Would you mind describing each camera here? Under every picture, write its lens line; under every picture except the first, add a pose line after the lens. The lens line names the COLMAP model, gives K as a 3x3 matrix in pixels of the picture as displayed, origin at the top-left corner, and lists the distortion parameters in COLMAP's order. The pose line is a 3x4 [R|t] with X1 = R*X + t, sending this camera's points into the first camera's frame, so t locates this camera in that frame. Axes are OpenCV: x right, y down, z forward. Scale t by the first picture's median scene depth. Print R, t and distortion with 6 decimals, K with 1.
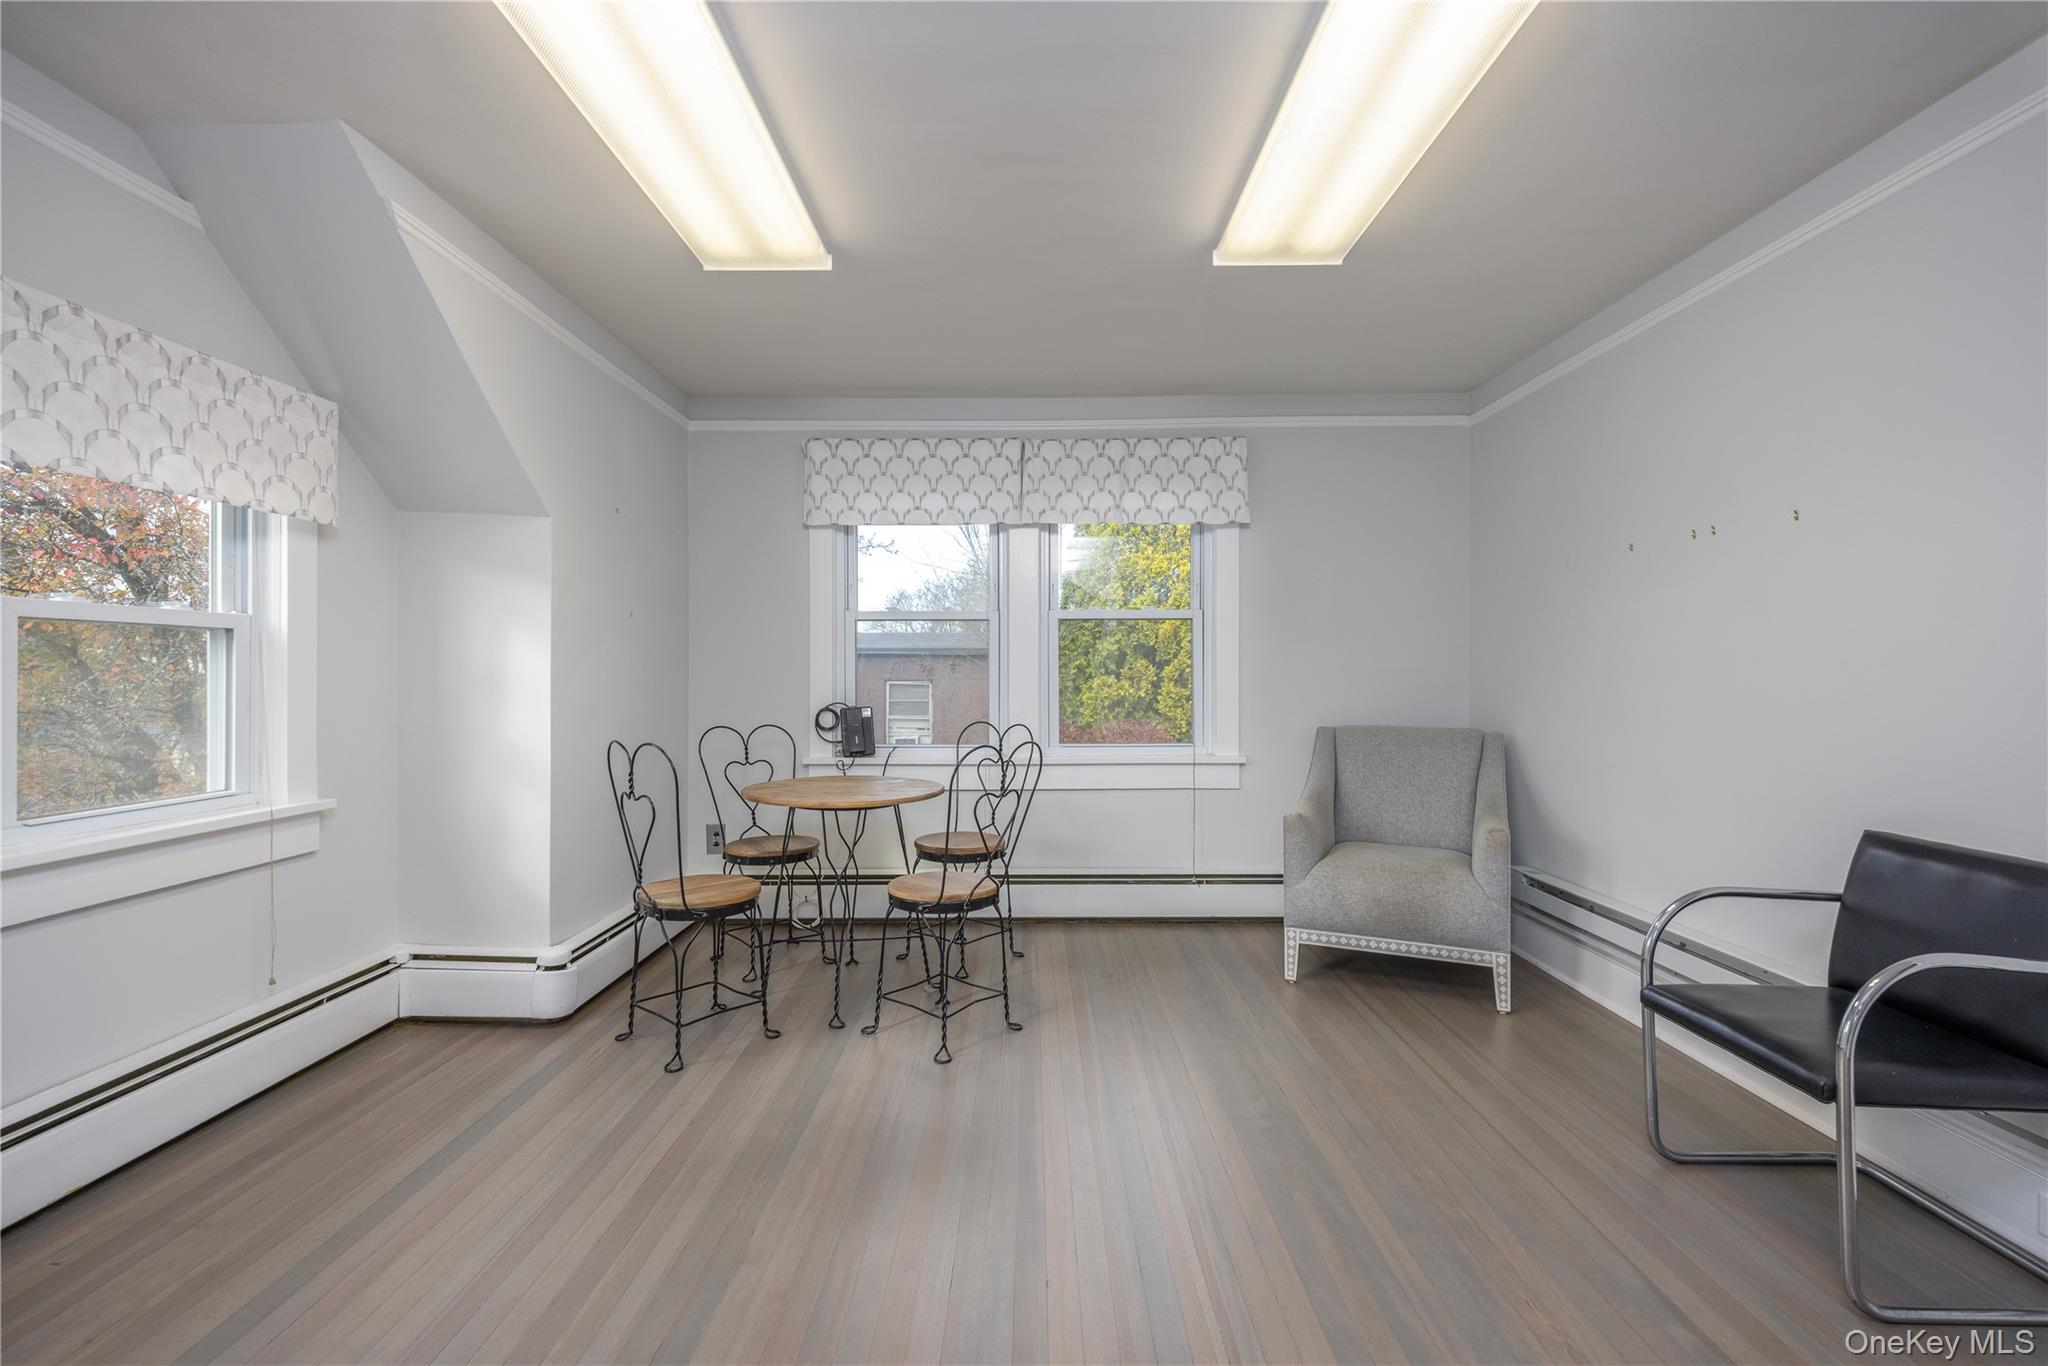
lens RADIAL K [[920.0, 0, 1019.9], [0, 920.0, 688.2], [0, 0, 1]] dist [0.000383, 0.000009]
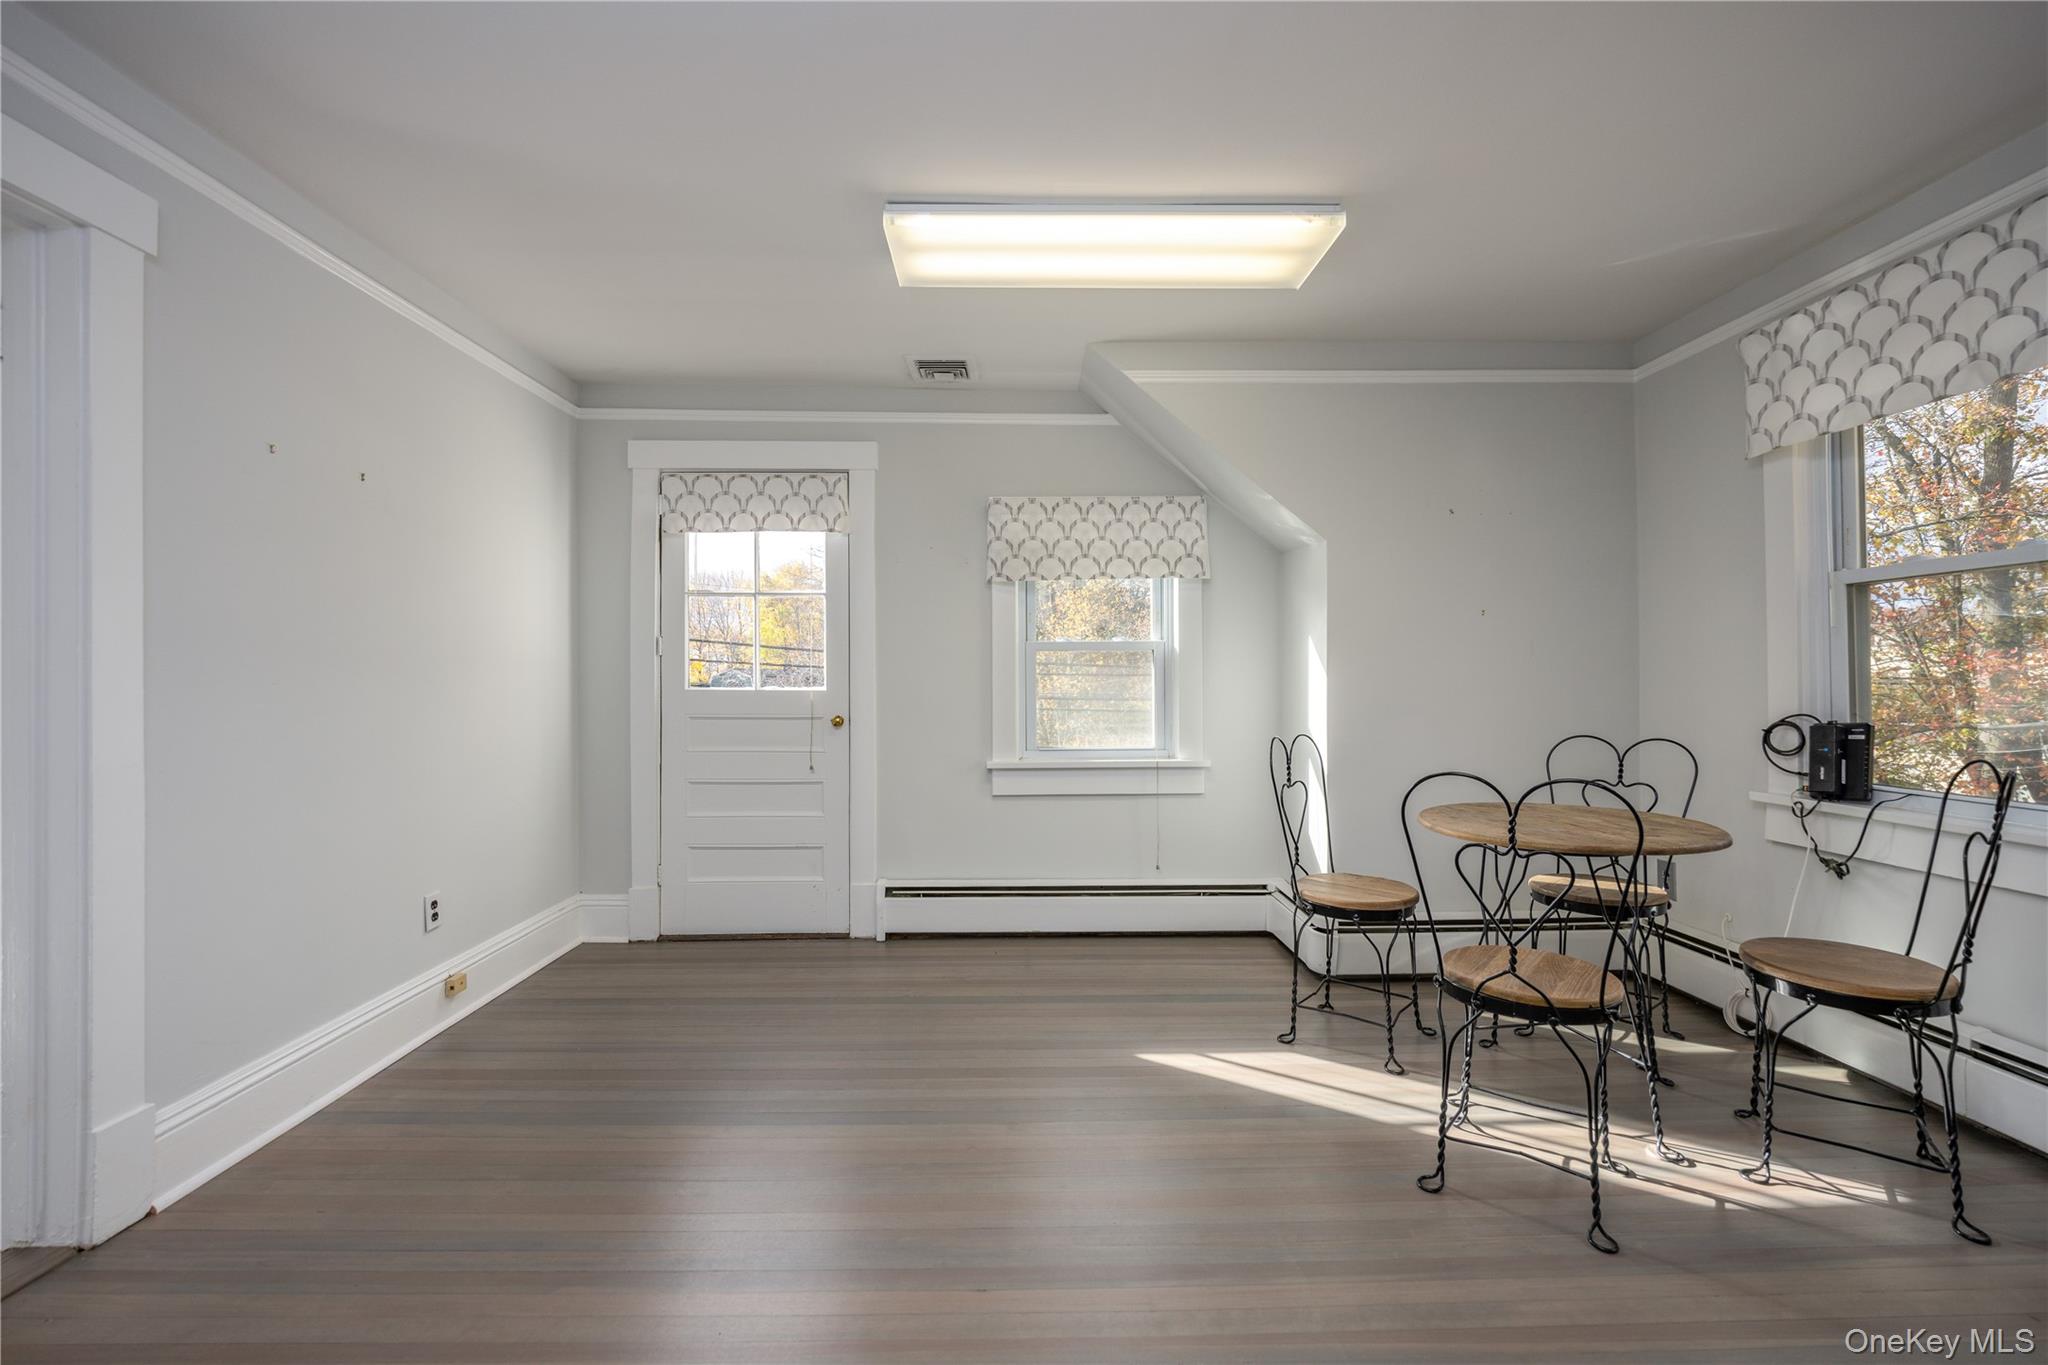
lens RADIAL K [[847.2, 0, 1024.0], [0, 847.2, 682.5], [0, 0, 1]] dist [-0.000279, -0.000037]
pose [[0.027694, 0.005368, -0.999602, 0.470233], [-0.004675, 0.999975, 0.005241, -0.009181], [0.999606, 0.004528, 0.027719, 0.506486]]
